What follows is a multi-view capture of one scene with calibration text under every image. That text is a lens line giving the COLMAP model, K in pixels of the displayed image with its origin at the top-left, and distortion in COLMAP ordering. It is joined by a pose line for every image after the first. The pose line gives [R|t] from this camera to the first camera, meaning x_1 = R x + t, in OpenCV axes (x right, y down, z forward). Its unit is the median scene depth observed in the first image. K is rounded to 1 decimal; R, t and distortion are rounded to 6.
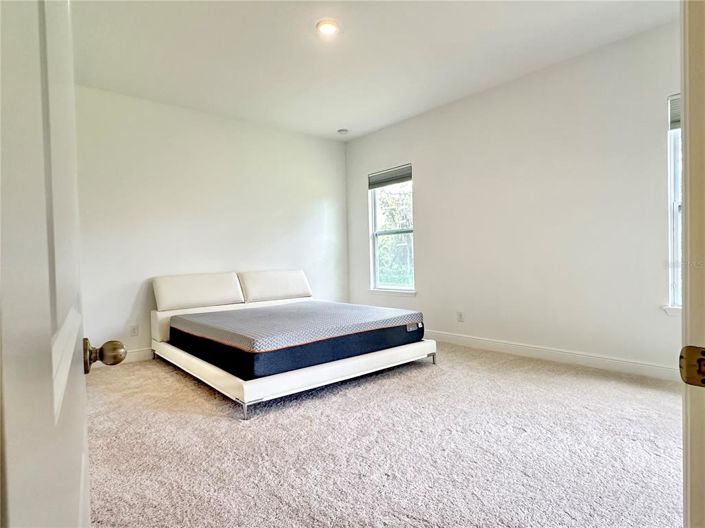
lens RADIAL K [[399.0, 0, 355.5], [0, 399.0, 267.1], [0, 0, 1]] dist [-0.000797, 0.001443]
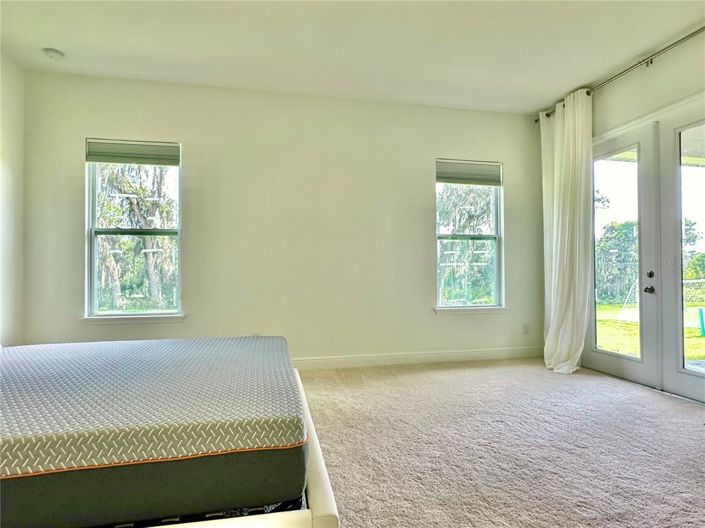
lens RADIAL K [[399.0, 0, 355.5], [0, 399.0, 267.1], [0, 0, 1]] dist [-0.000797, 0.001443]
pose [[0.481325, 0.027273, 0.876118, -0.327838], [0.009775, 0.999287, -0.036477, 0.002524], [-0.876488, 0.026121, 0.480715, 0.334732]]
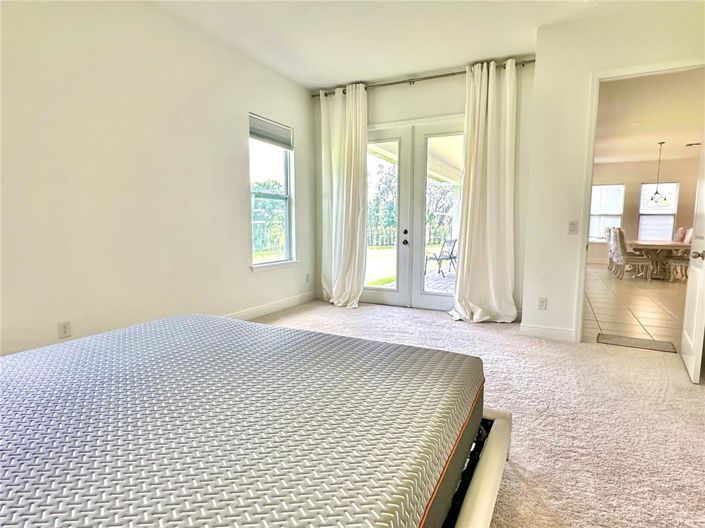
lens RADIAL K [[399.0, 0, 355.5], [0, 399.0, 267.1], [0, 0, 1]] dist [-0.000797, 0.001443]
pose [[-0.377384, -0.084090, 0.922231, -0.347743], [0.017968, 0.995016, 0.098079, -0.005641], [-0.925882, 0.053584, -0.373993, 0.491064]]
